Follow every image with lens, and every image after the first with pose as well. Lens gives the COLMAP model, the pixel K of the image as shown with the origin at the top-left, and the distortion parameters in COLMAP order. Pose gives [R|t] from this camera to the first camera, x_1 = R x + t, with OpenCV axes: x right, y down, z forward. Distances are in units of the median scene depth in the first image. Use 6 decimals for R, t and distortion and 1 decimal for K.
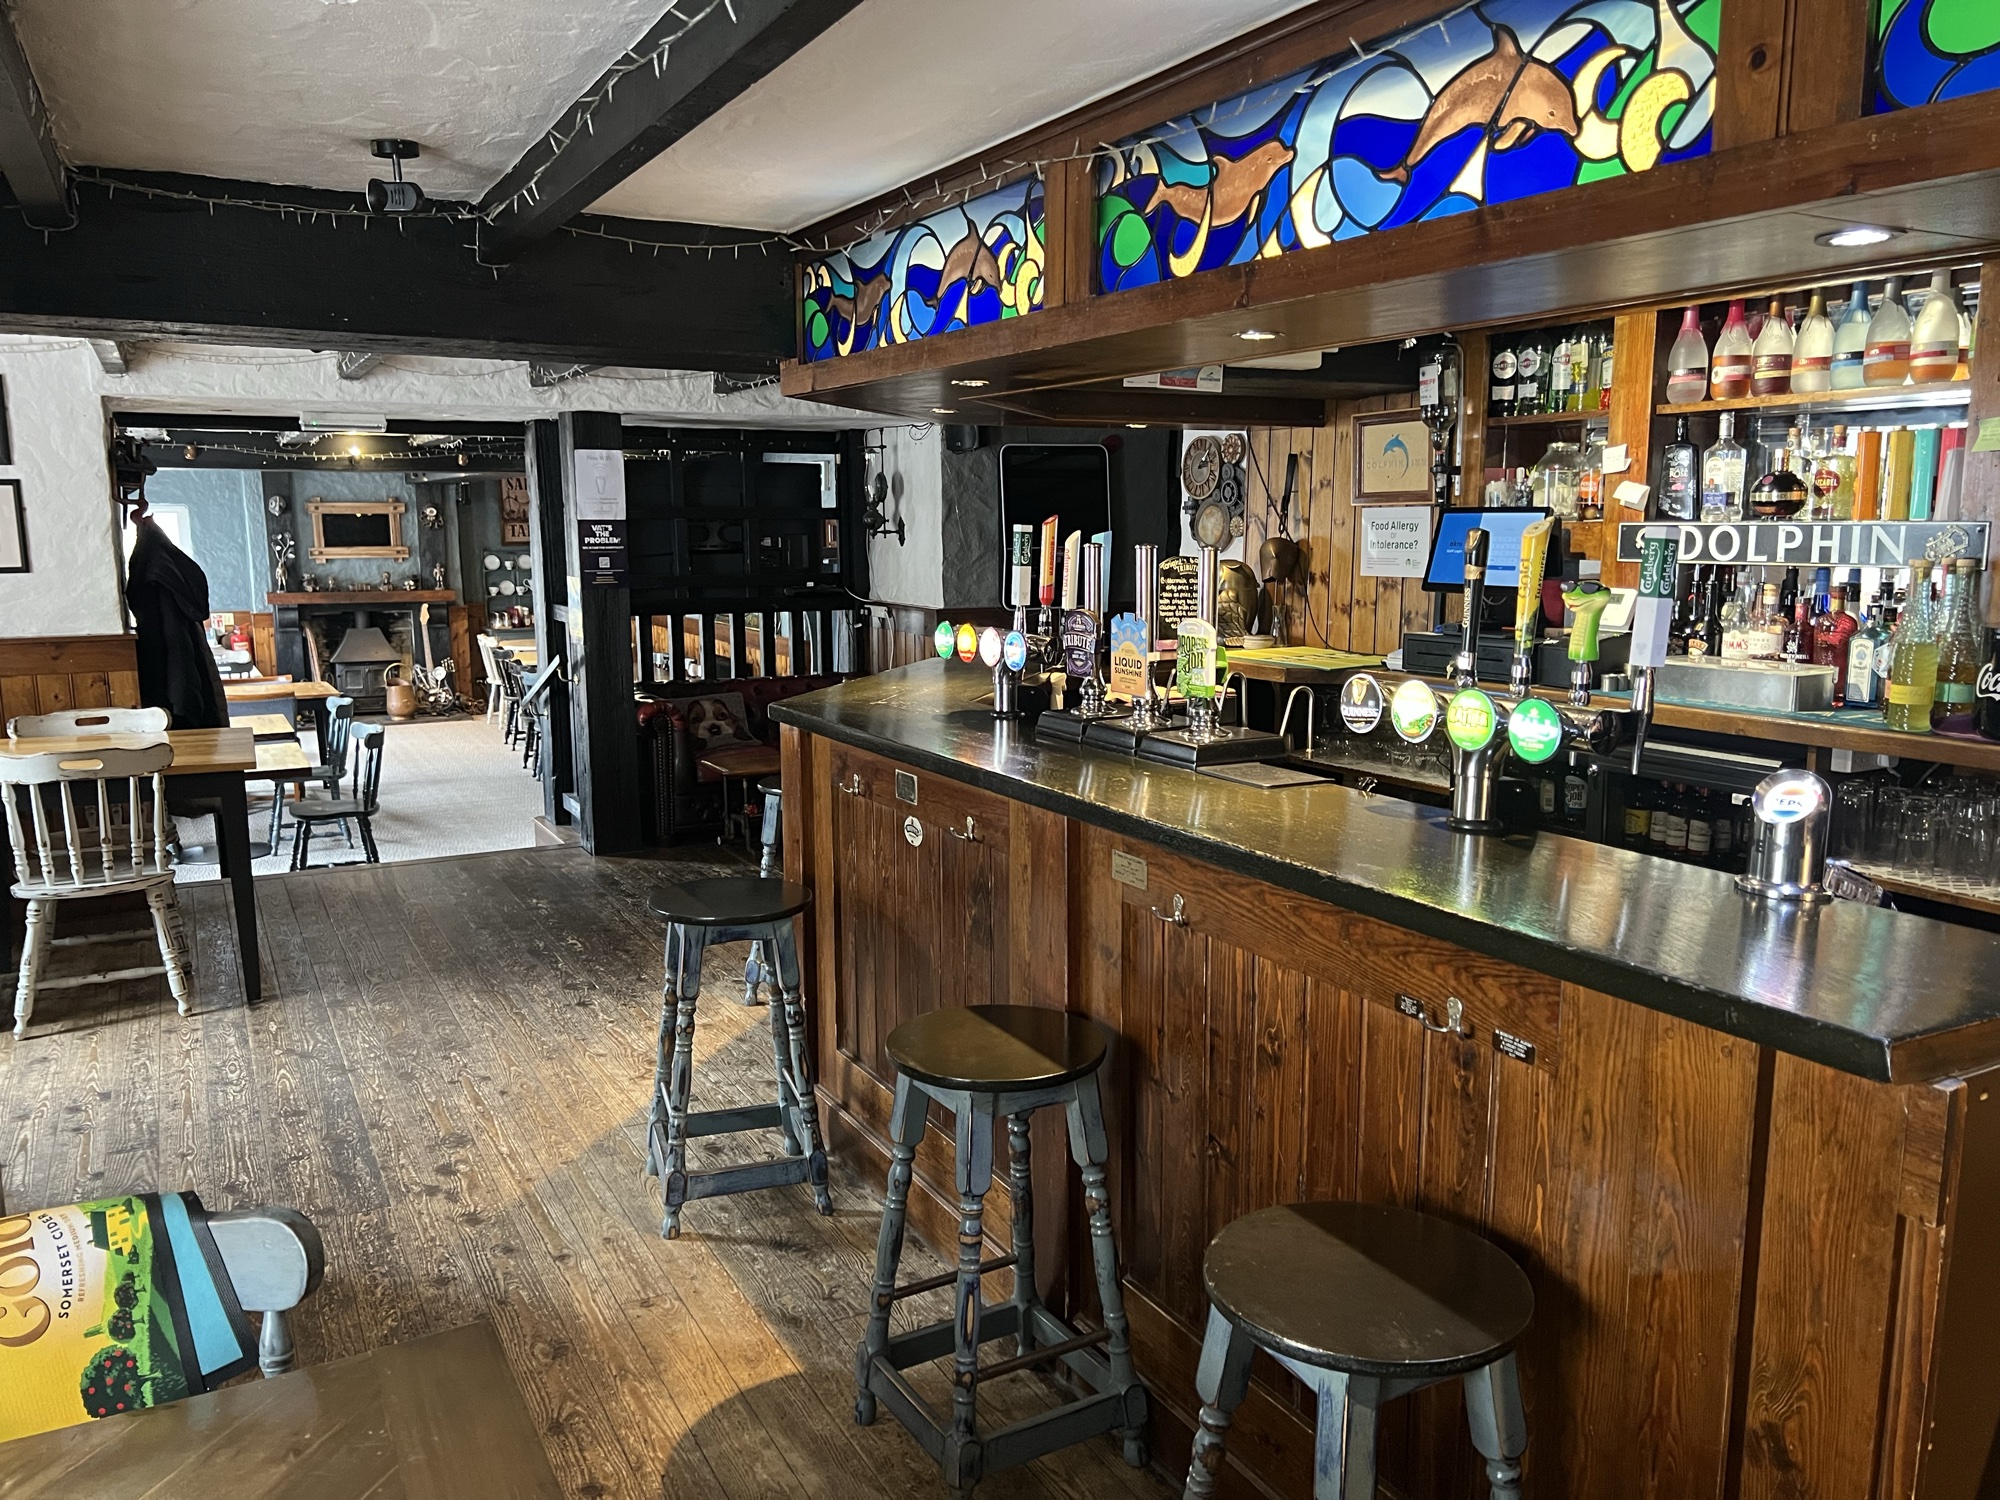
lens RADIAL K [[1480.4, 0, 1008.9], [0, 1480.4, 749.0], [0, 0, 1]] dist [0.005573, 0.000904]
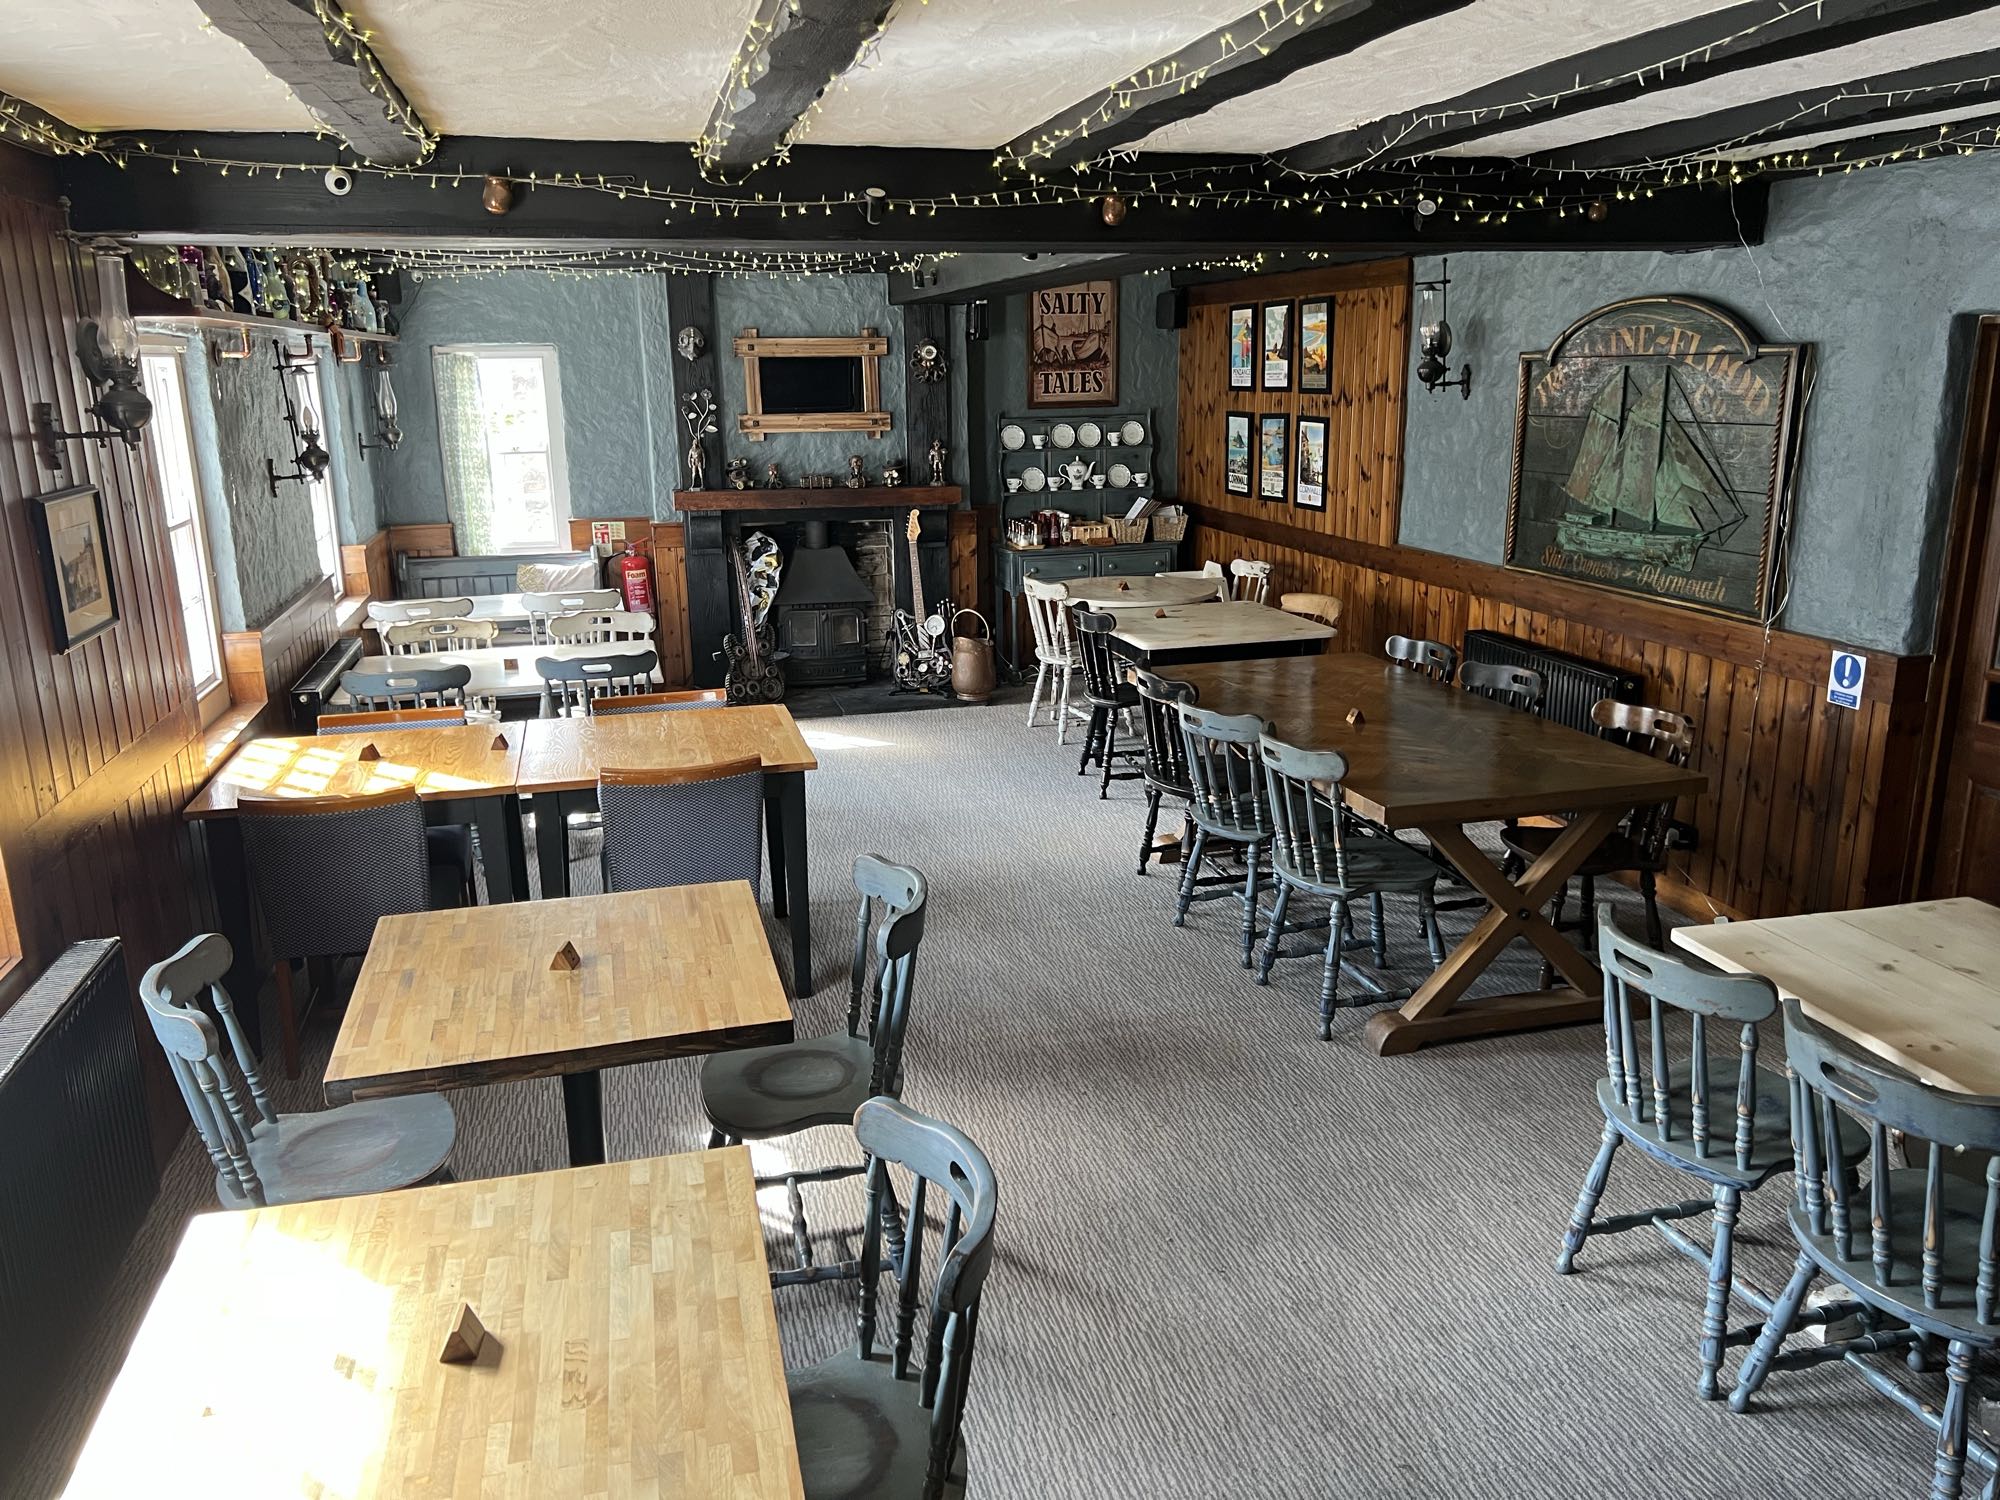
lens RADIAL K [[1480.4, 0, 994.8], [0, 1480.4, 755.6], [0, 0, 1]] dist [0.005573, 0.000904]
pose [[0.970205, 0.051709, -0.236703, -0.176318], [-0.027965, 0.994331, 0.102590, -0.049969], [0.240666, -0.092914, 0.966151, 0.342769]]
